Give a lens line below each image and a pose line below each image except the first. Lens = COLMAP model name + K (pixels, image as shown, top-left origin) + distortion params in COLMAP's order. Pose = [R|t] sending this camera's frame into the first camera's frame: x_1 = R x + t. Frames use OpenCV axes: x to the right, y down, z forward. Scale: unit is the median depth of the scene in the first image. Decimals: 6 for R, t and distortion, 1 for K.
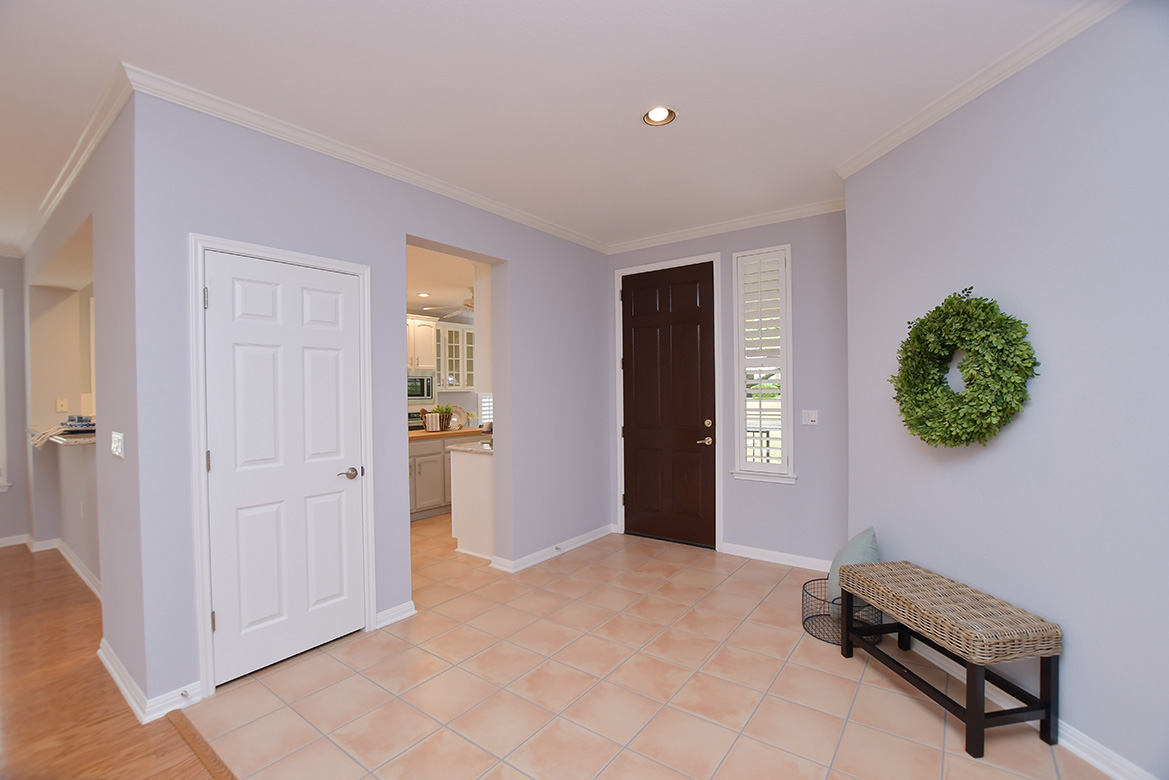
lens RADIAL K [[511.0, 0, 582.4], [0, 511.0, 390.3], [0, 0, 1]] dist [-0.025363, 0.001507]
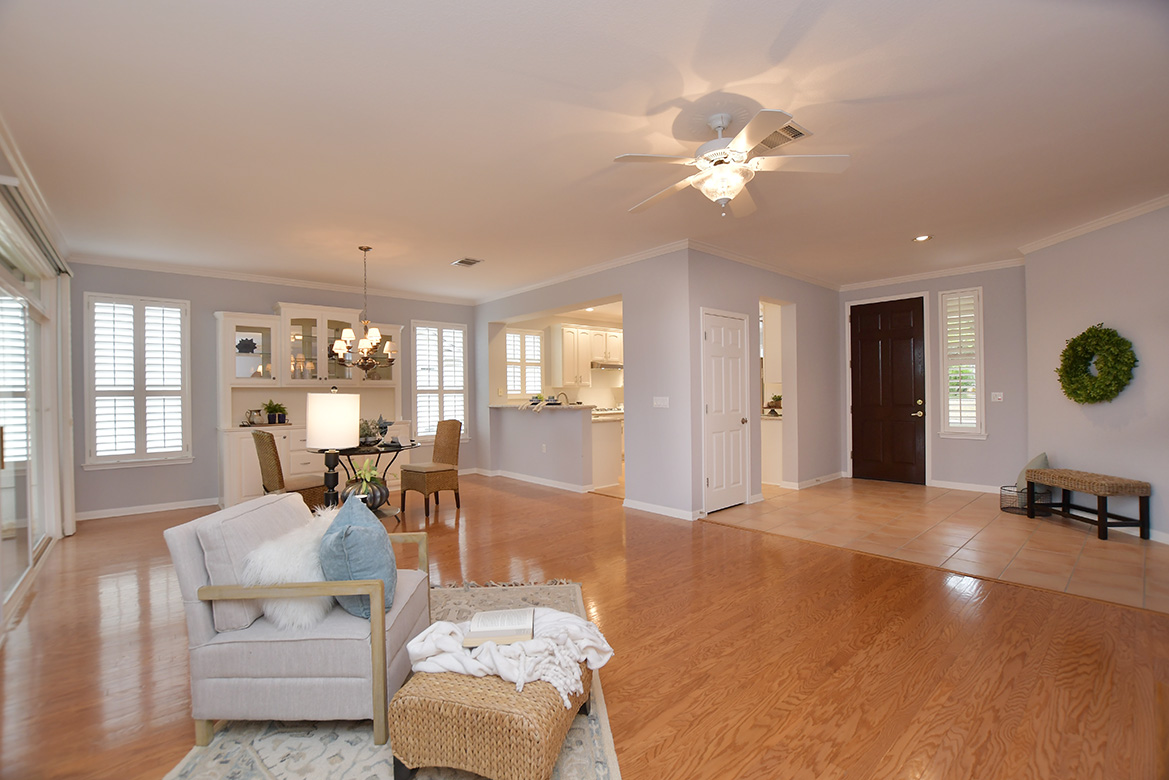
lens RADIAL K [[511.0, 0, 579.8], [0, 511.0, 389.0], [0, 0, 1]] dist [-0.025363, 0.001507]
pose [[0.976667, -0.002067, -0.214750, -0.466855], [0.000218, 0.999963, -0.008636, 0.041330], [0.214760, 0.008388, 0.976631, -0.772226]]
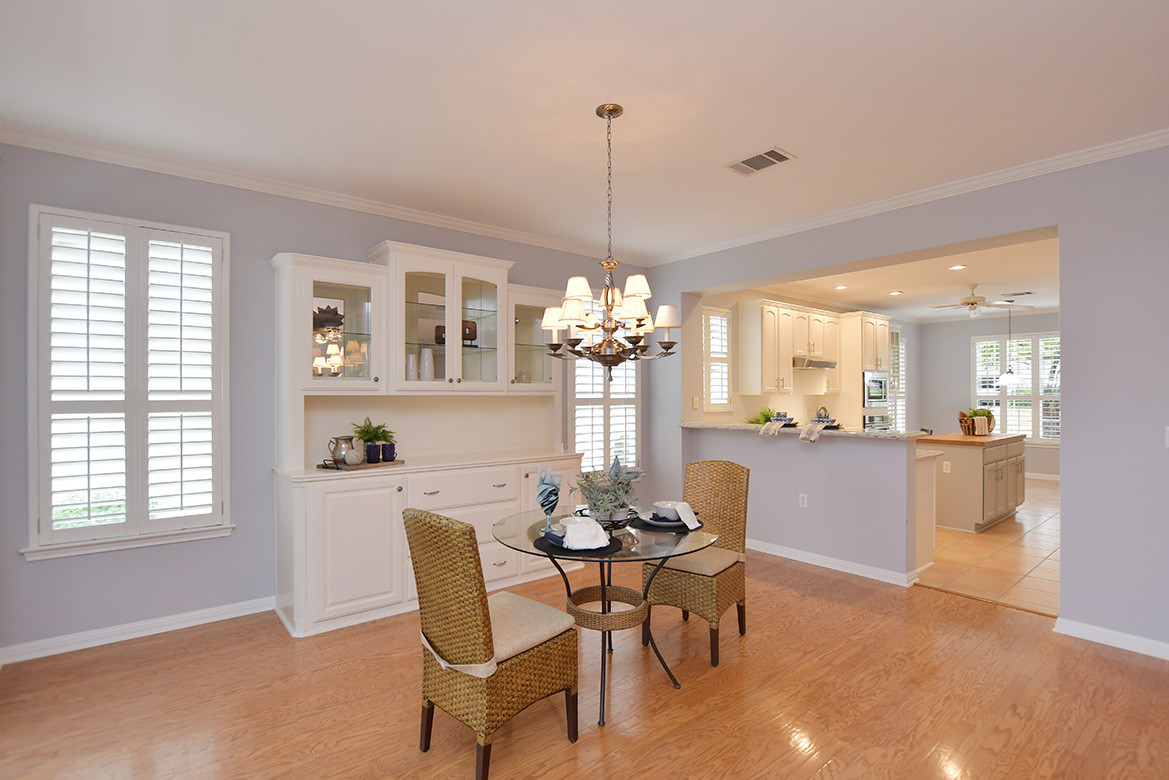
lens RADIAL K [[626.1, 0, 610.1], [0, 626.1, 386.6], [0, 0, 1]] dist [-0.007408, 0.001638]
pose [[0.976580, 0.012424, -0.214795, -1.099547], [-0.014288, 0.999873, -0.007125, 0.008983], [0.214679, 0.010027, 0.976633, -0.406956]]
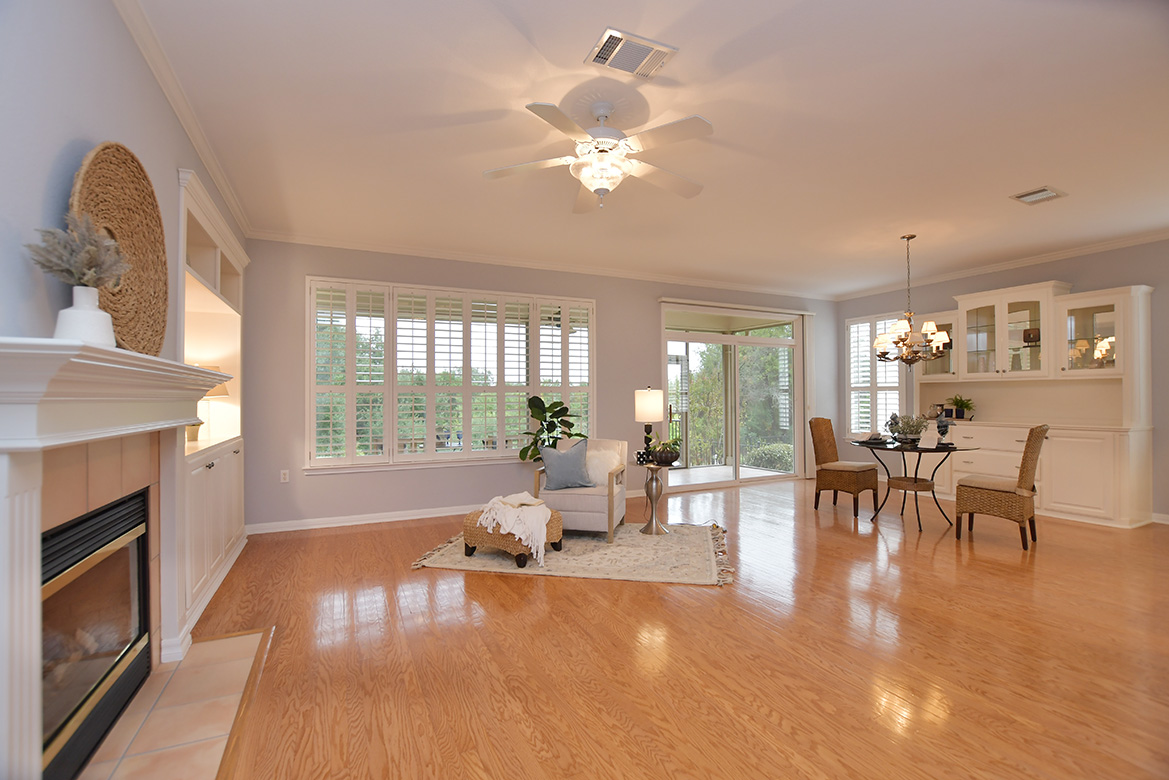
lens RADIAL K [[511.0, 0, 583.5], [0, 511.0, 392.4], [0, 0, 1]] dist [-0.025363, 0.001507]
pose [[-0.466491, 0.007242, -0.884496, 0.191863], [0.007623, 0.999962, 0.004167, 0.038655], [0.884493, -0.004799, -0.466528, 0.253650]]
